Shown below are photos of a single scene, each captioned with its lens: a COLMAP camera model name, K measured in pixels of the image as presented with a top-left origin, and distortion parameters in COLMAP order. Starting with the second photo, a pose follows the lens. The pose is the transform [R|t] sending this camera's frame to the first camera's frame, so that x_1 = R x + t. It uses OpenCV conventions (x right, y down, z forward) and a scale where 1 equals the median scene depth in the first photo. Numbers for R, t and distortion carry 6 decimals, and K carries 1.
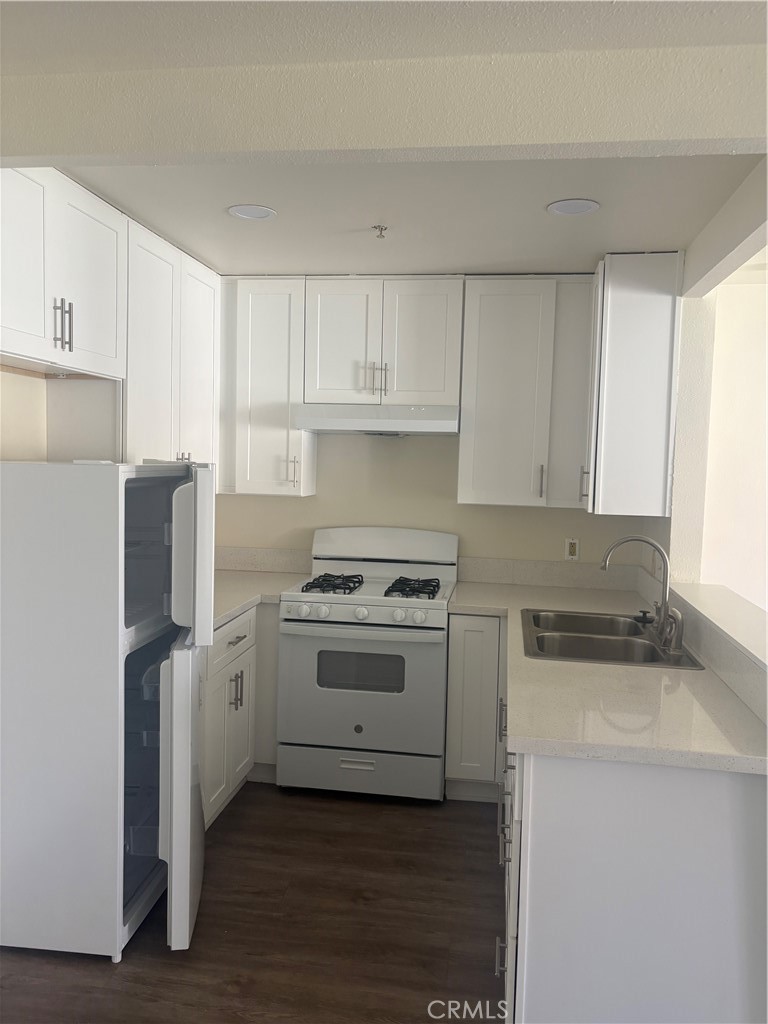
lens RADIAL K [[765.6, 0, 384.0], [0, 765.6, 512.0], [0, 0, 1]] dist [0.033806, -0.007002]
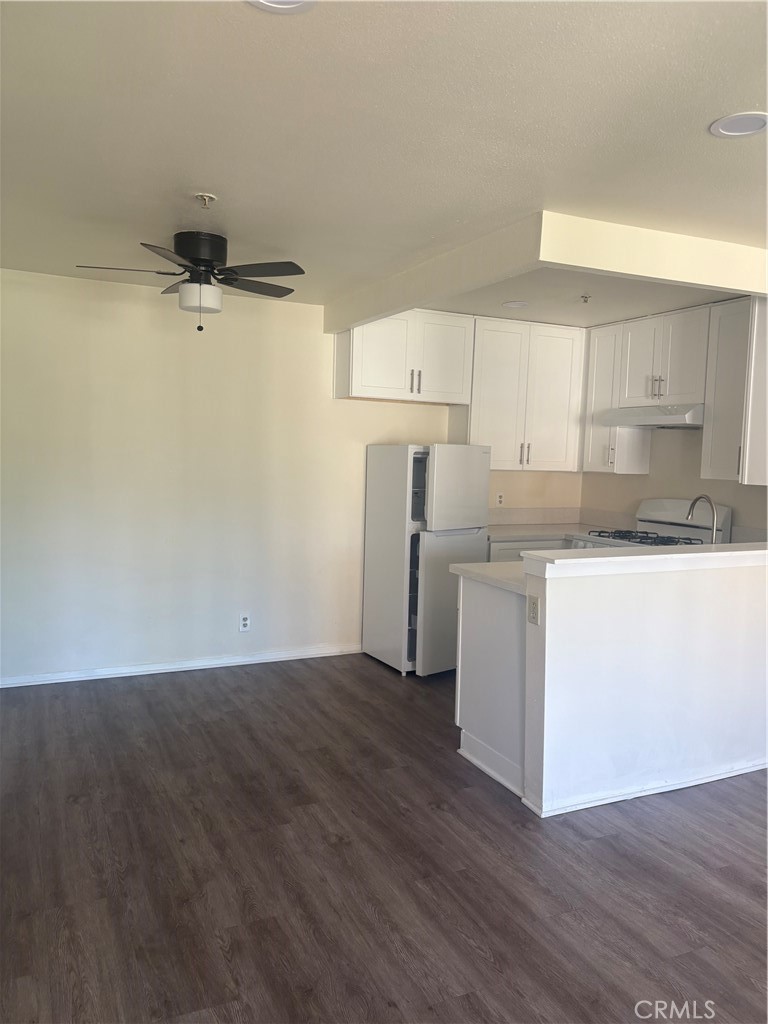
lens RADIAL K [[765.6, 0, 384.0], [0, 765.6, 512.0], [0, 0, 1]] dist [0.033806, -0.007002]
pose [[0.565016, 0.054768, -0.823260, 0.867318], [-0.070011, 0.997378, 0.018302, 0.058139], [0.822104, 0.047296, 0.567369, -0.174584]]
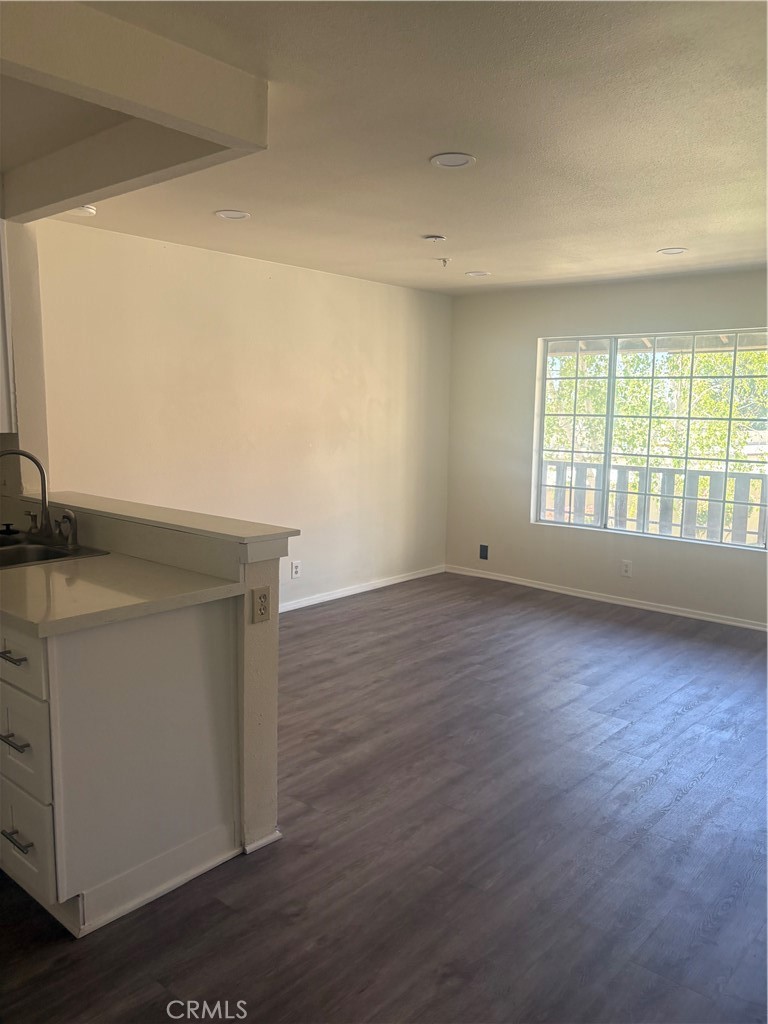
lens RADIAL K [[785.6, 0, 384.0], [0, 785.6, 512.0], [0, 0, 1]] dist [-0.006981, 0.000133]
pose [[0.528682, -0.133423, 0.838268, -0.242112], [0.064156, 0.991025, 0.117275, 0.017756], [-0.846392, -0.008222, 0.532497, -0.000439]]
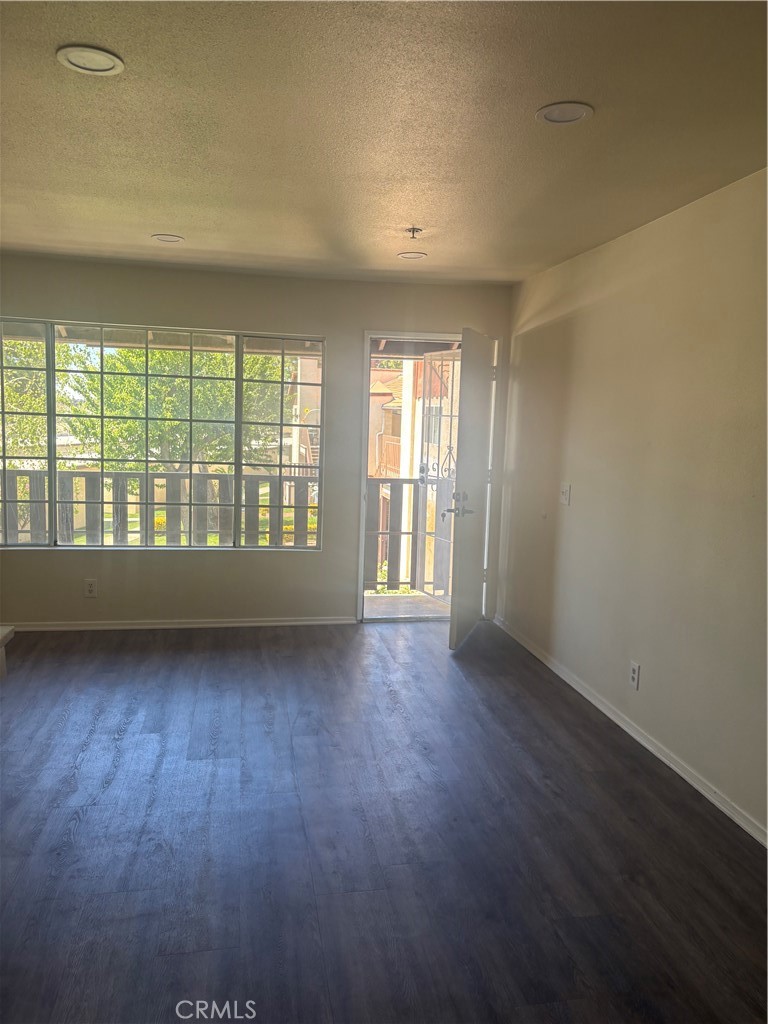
lens RADIAL K [[786.5, 0, 353.8], [0, 786.5, 497.2], [0, 0, 1]] dist [0.002833, 0.002477]
pose [[-0.359627, -0.132005, 0.923712, -0.121105], [0.024503, 0.988265, 0.150770, -0.007492], [-0.932774, 0.076855, -0.352172, 0.420187]]
